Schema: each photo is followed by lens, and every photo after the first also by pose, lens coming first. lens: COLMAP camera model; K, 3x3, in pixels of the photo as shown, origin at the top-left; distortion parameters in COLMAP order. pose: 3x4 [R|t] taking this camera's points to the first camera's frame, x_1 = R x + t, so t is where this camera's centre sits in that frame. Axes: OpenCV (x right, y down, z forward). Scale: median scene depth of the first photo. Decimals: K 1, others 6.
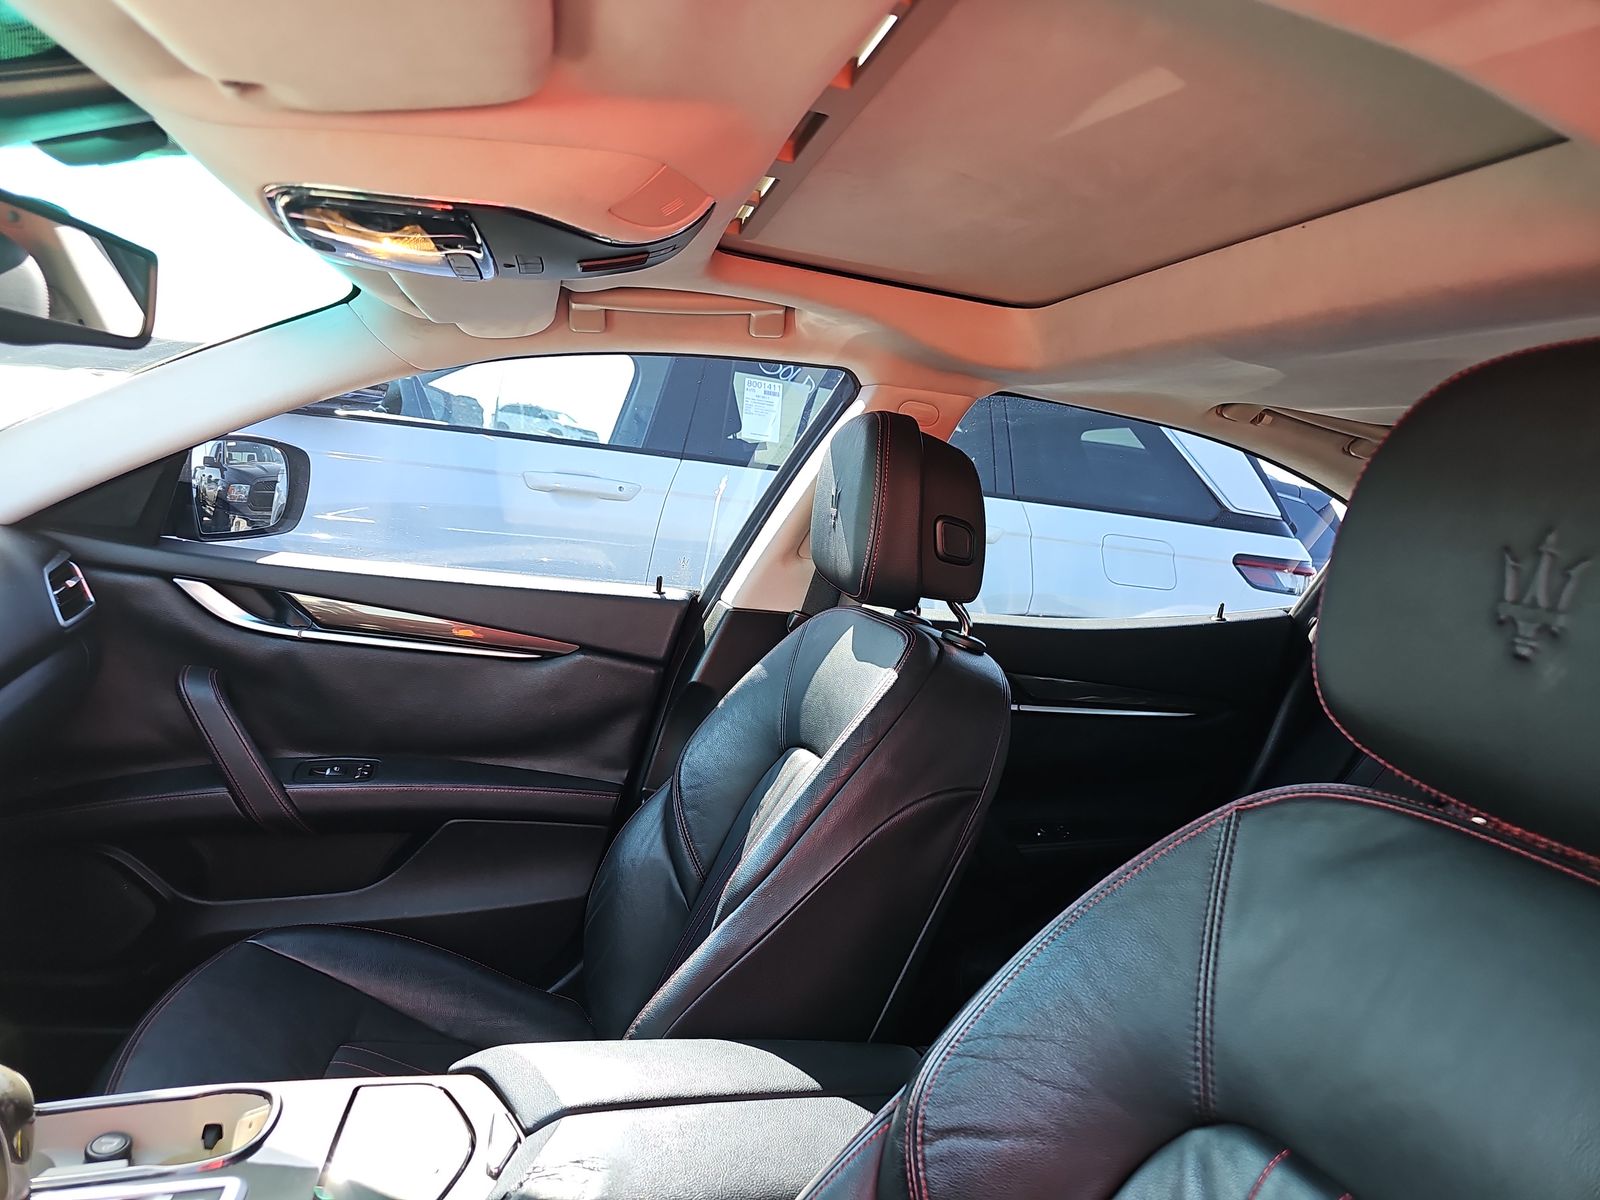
lens RADIAL K [[1084.4, 0, 799.0], [0, 1084.4, 589.8], [0, 0, 1]] dist [-0.002272, -0.031570]
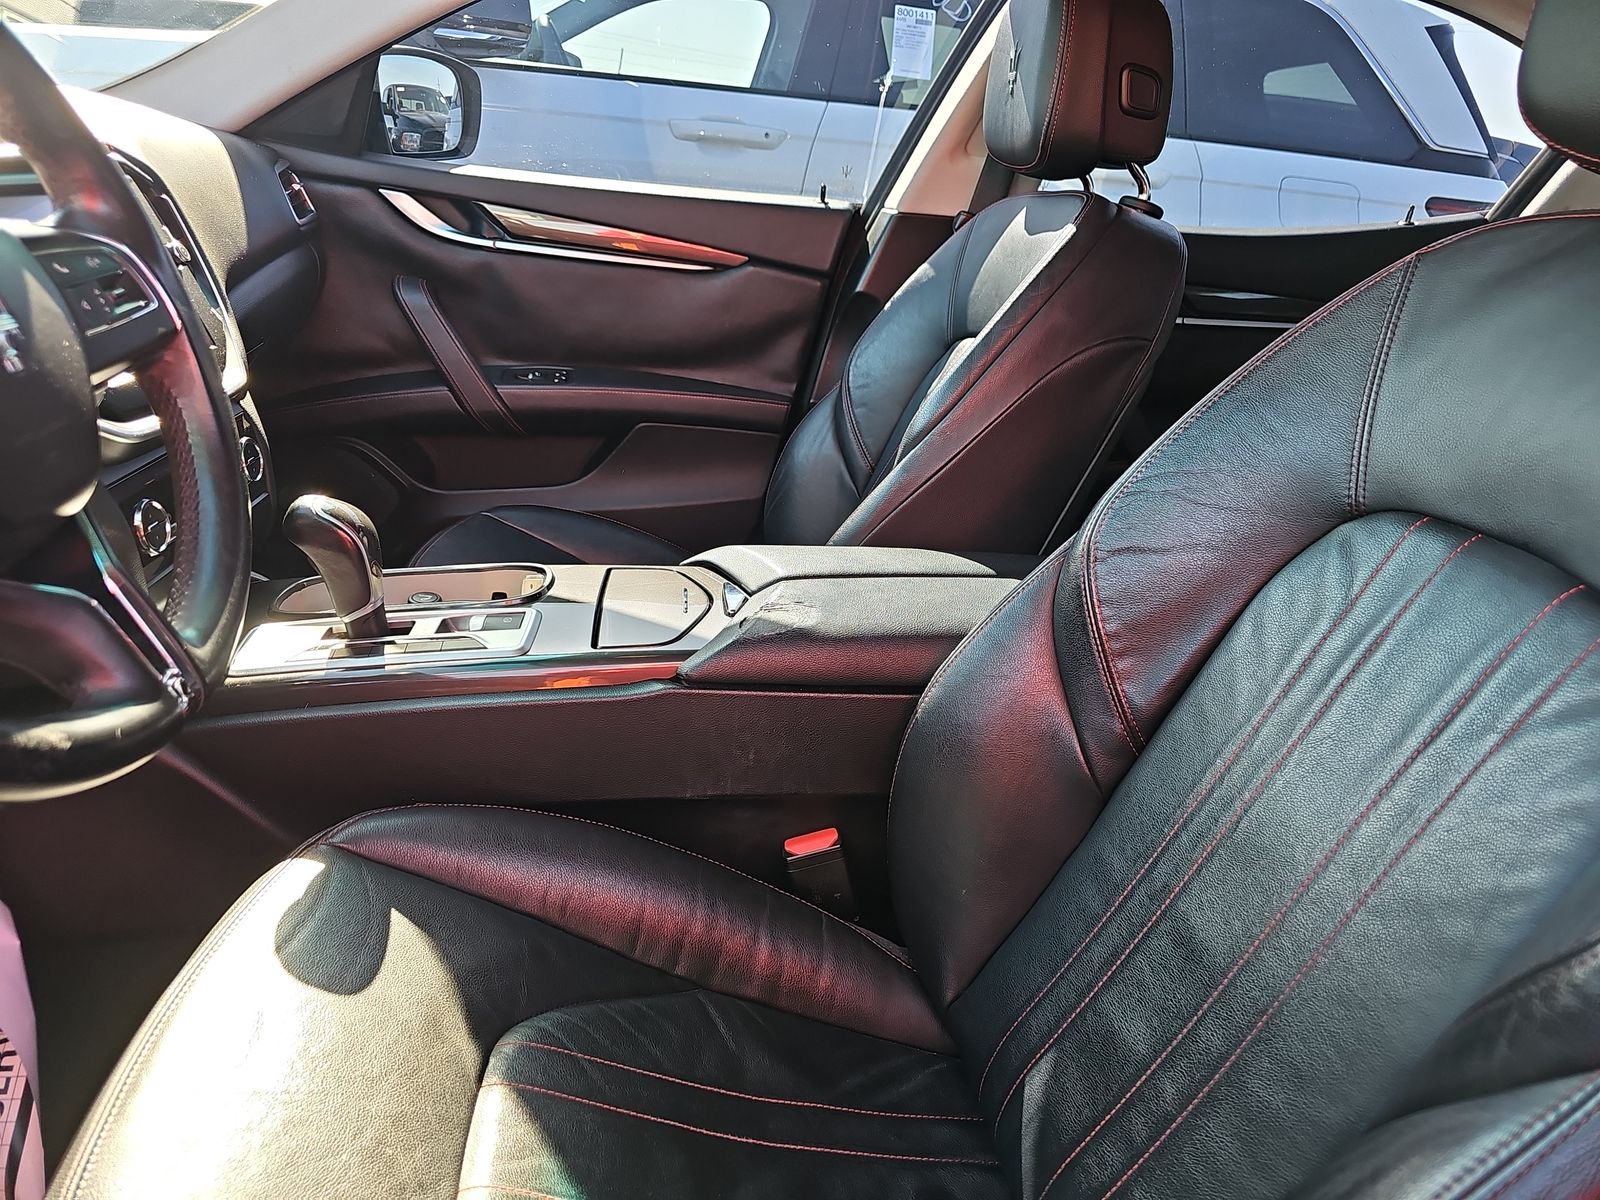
lens RADIAL K [[1084.4, 0, 765.6], [0, 1084.4, 683.0], [0, 0, 1]] dist [-0.002272, -0.031570]
pose [[0.990368, 0.021475, -0.136783, -0.039095], [0.021837, 0.951310, 0.307462, 0.130144], [0.136726, -0.307488, 0.941678, -0.106099]]
